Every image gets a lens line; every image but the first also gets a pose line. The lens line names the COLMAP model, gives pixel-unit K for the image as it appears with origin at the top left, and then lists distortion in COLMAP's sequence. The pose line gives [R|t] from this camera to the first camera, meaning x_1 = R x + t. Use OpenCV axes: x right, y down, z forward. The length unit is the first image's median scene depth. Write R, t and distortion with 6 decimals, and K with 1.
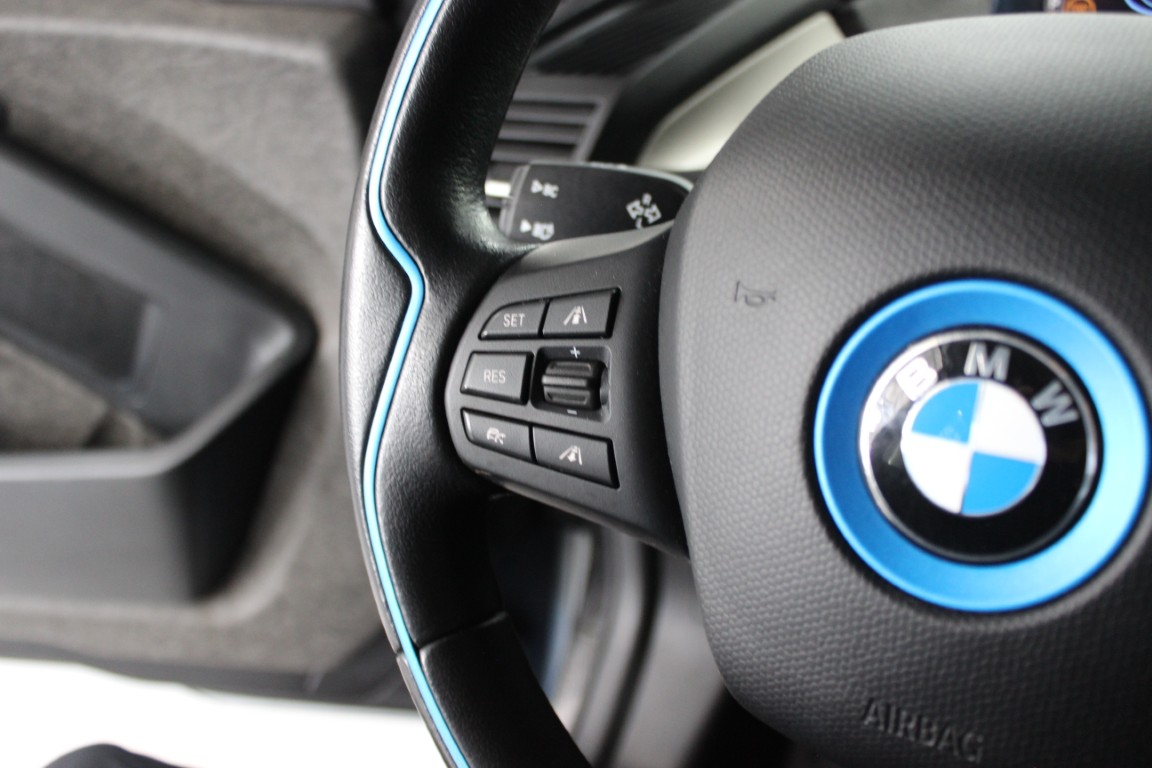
lens RADIAL K [[1166.2, 0, 576.0], [0, 1166.2, 384.0], [0, 0, 1]] dist [-0.145510, 0.184437]
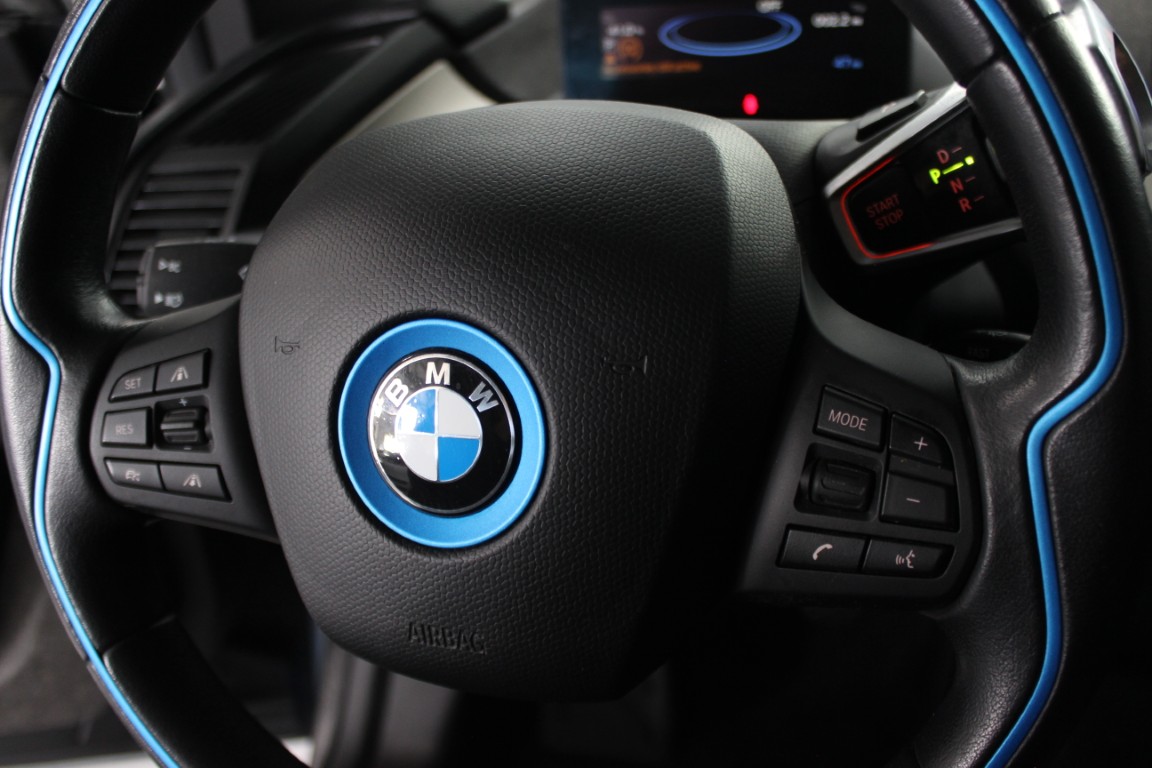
lens RADIAL K [[1166.2, 0, 576.0], [0, 1166.2, 384.0], [0, 0, 1]] dist [-0.145510, 0.184437]
pose [[0.970571, -0.144778, 0.192433, 0.176887], [0.144975, 0.989348, 0.013131, -0.000640], [-0.192285, 0.015153, 0.981222, -0.326807]]
